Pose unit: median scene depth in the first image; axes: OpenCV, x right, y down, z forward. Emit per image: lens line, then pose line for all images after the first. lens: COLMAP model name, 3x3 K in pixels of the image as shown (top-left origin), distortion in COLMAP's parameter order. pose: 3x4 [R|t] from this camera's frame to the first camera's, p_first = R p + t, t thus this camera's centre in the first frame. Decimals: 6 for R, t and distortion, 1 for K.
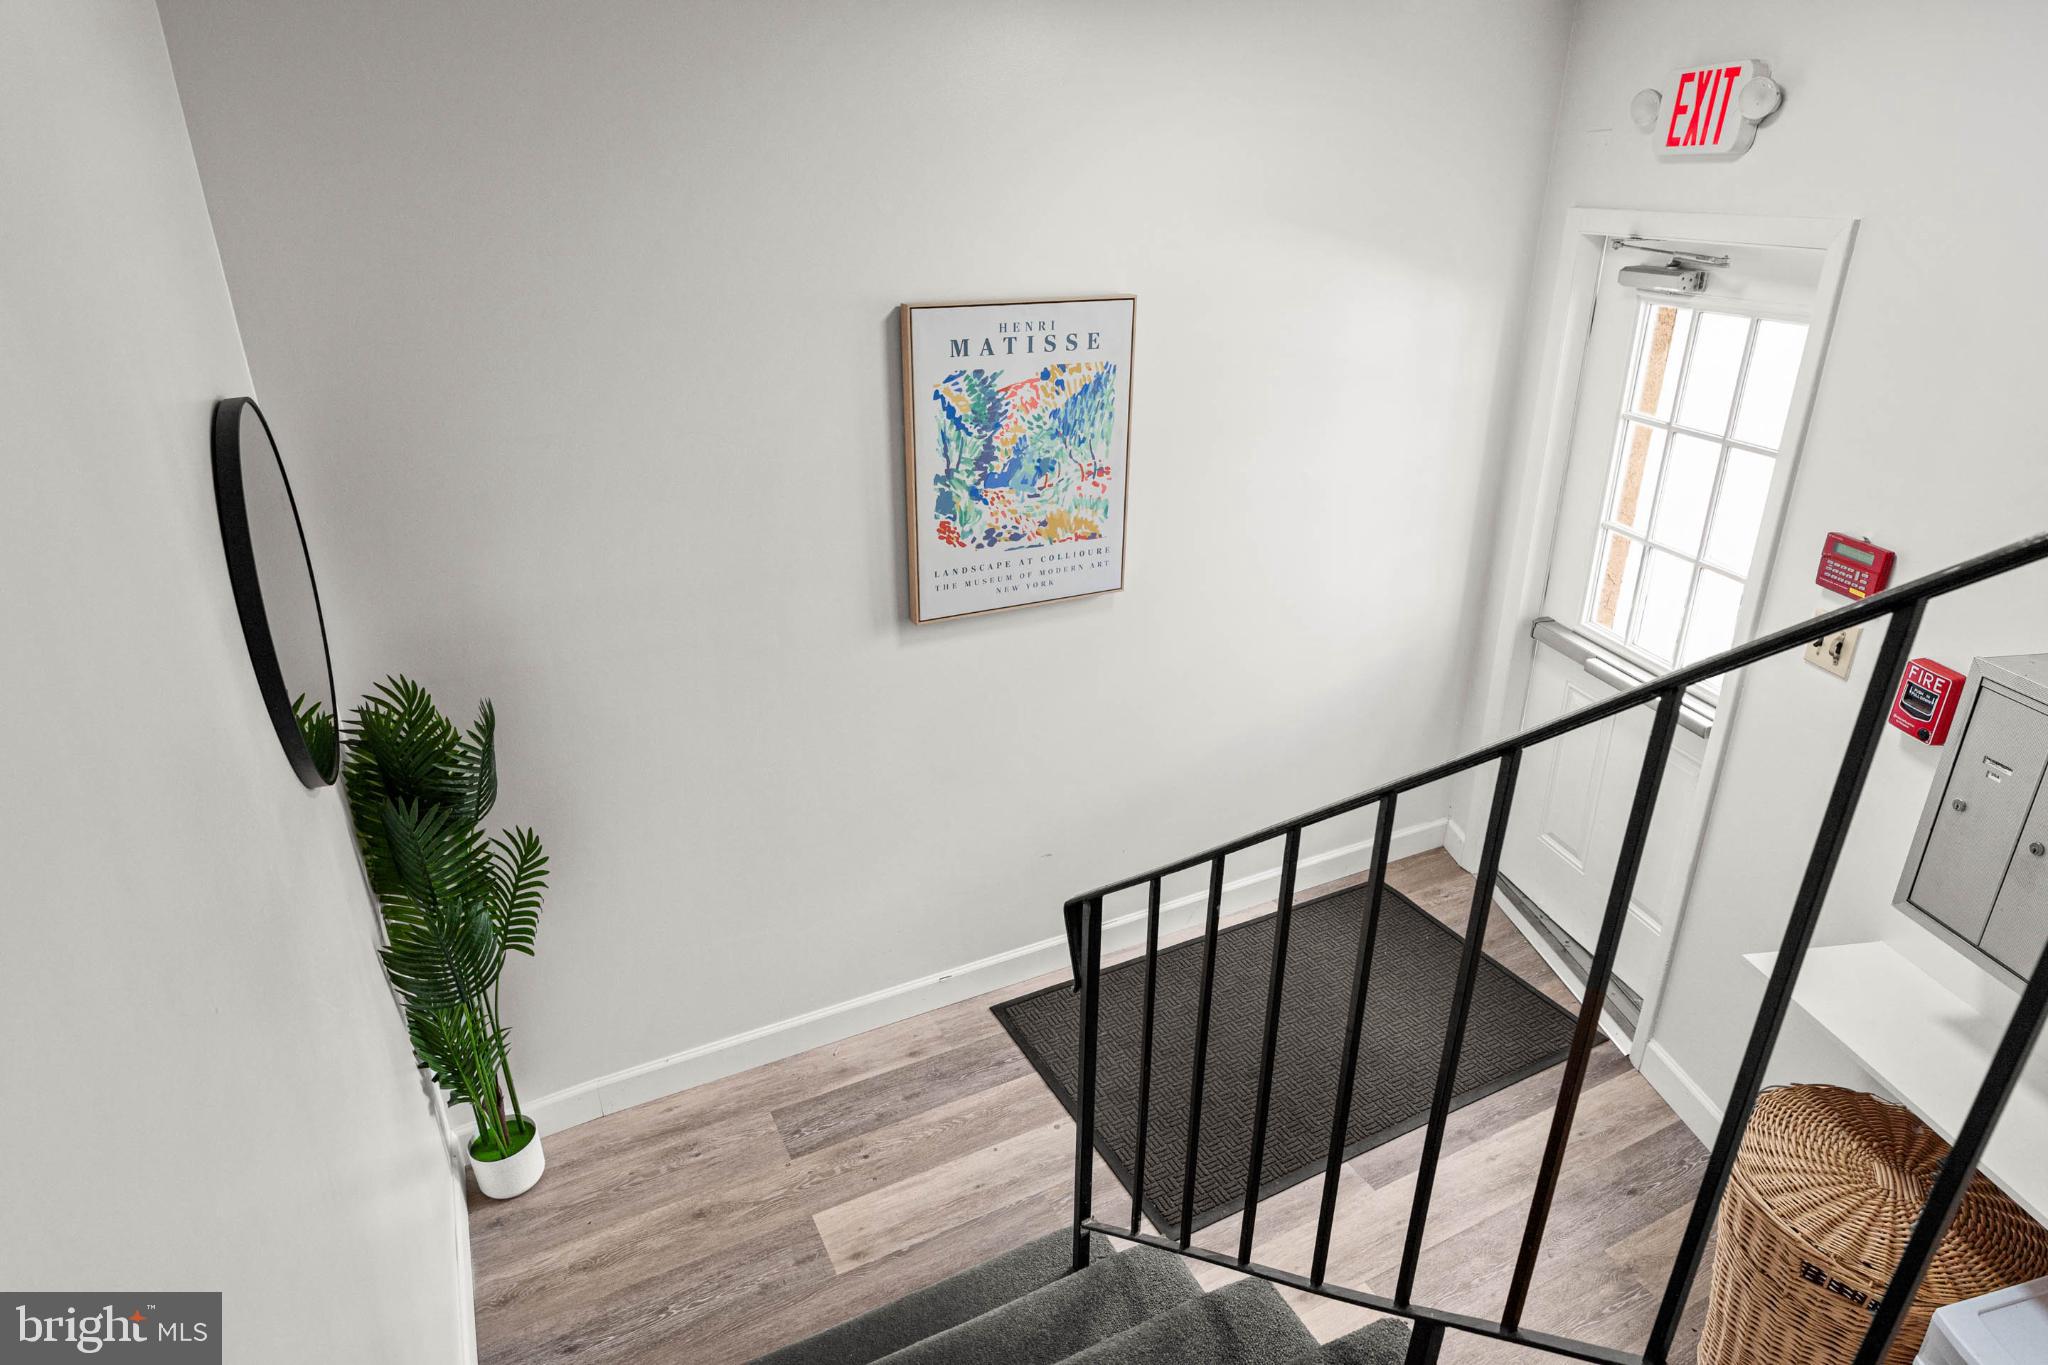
lens RADIAL K [[1181.2, 0, 1022.1], [0, 1181.2, 684.2], [0, 0, 1]] dist [-0.002748, -0.001319]
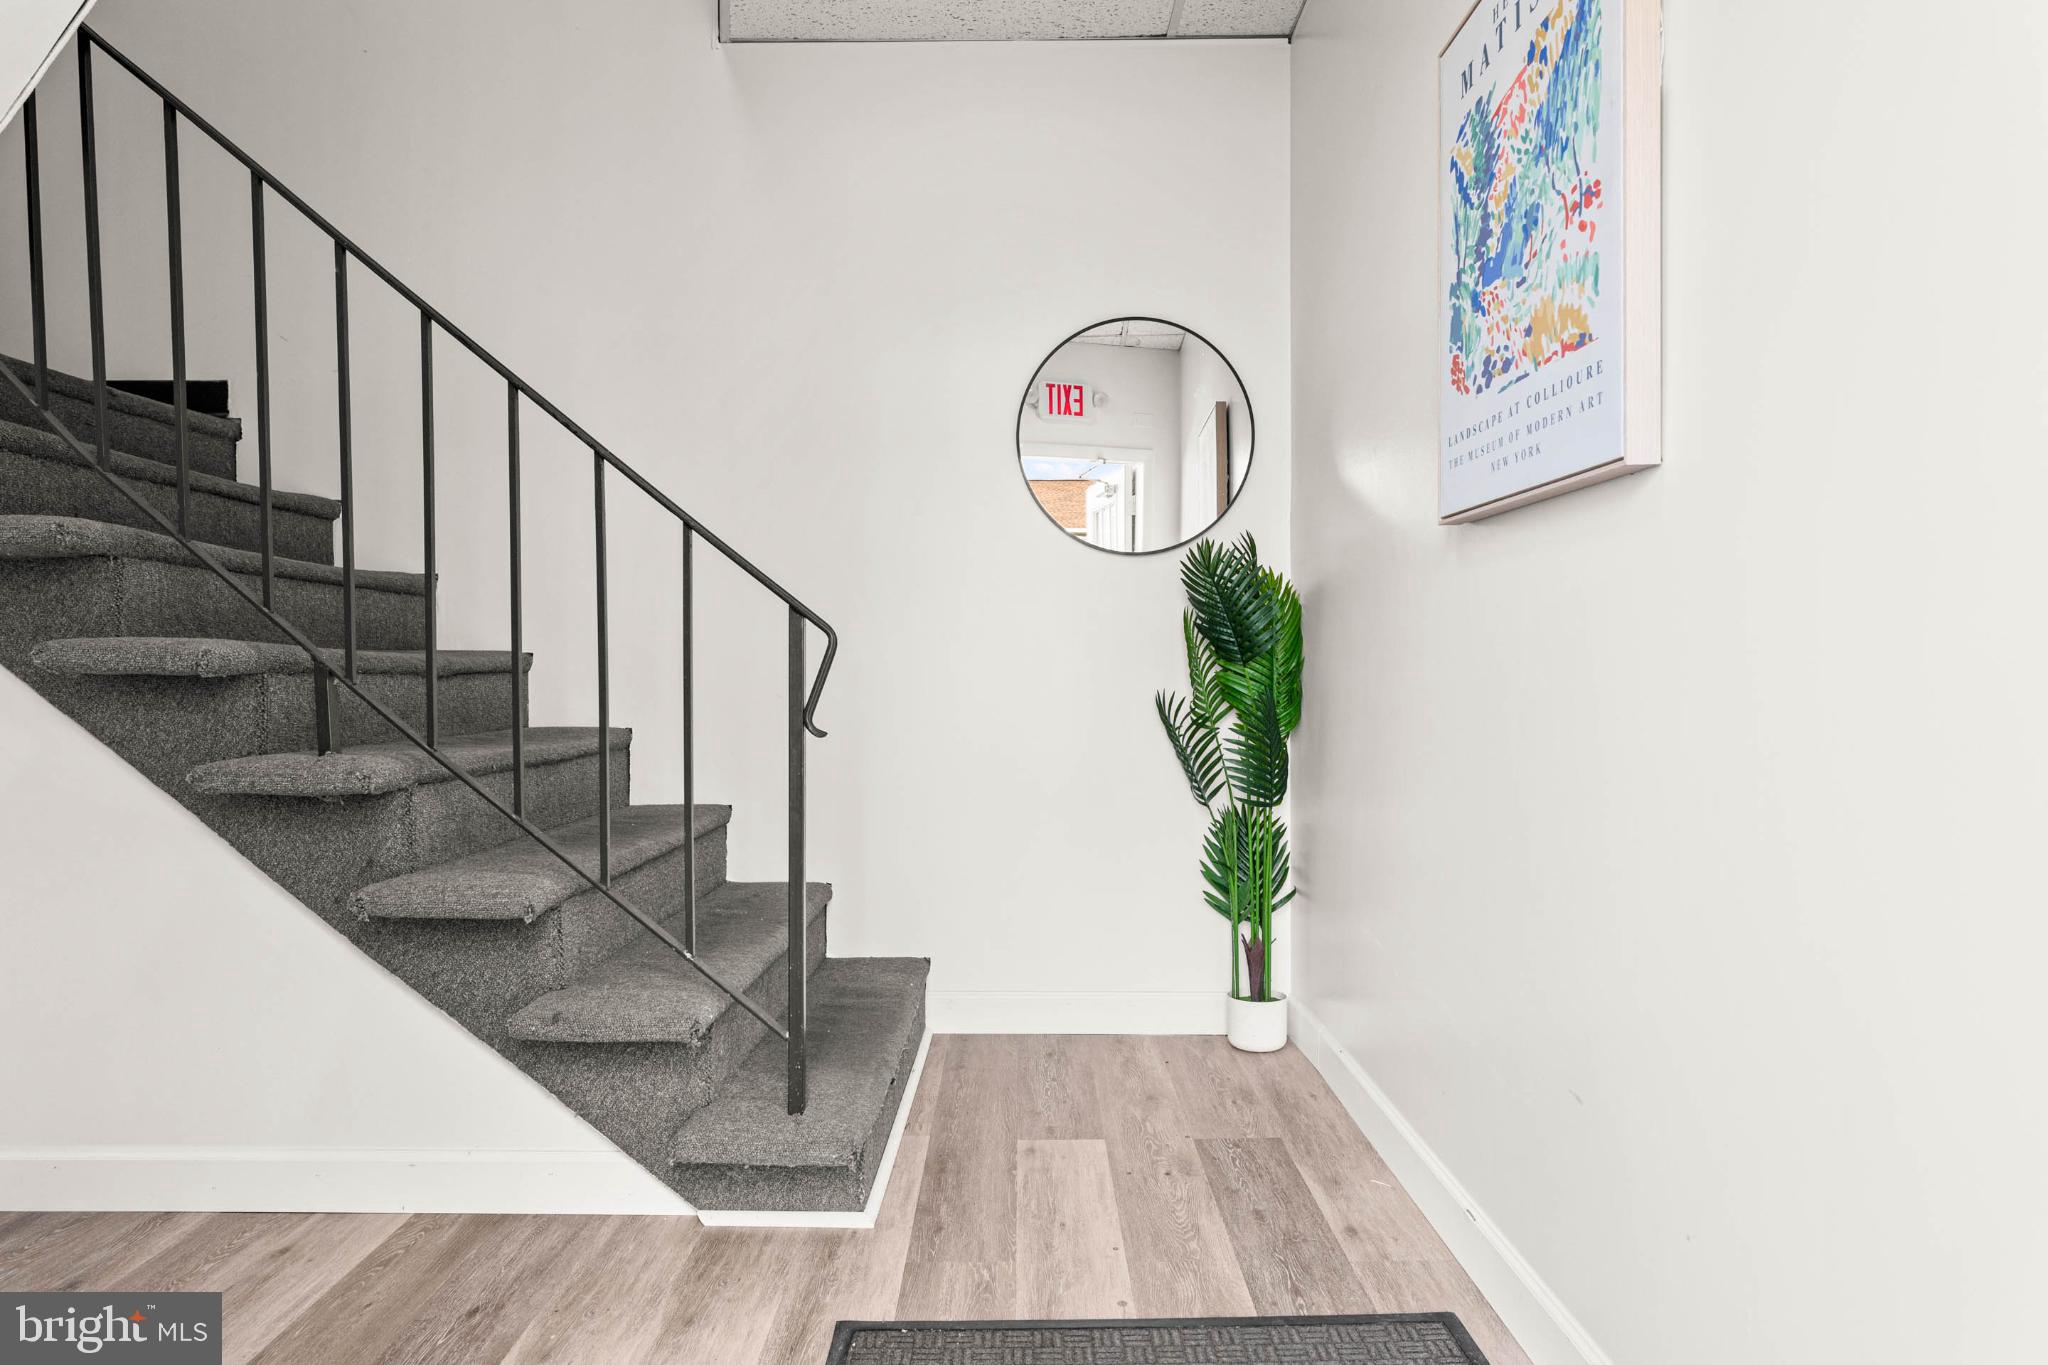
lens RADIAL K [[1181.2, 0, 1022.2], [0, 1181.2, 685.9], [0, 0, 1]] dist [-0.002748, -0.001319]
pose [[-0.453567, 0.015510, -0.891087, 0.597559], [-0.352009, 0.915436, 0.195108, -0.014066], [0.818759, 0.402165, -0.409751, 1.100260]]
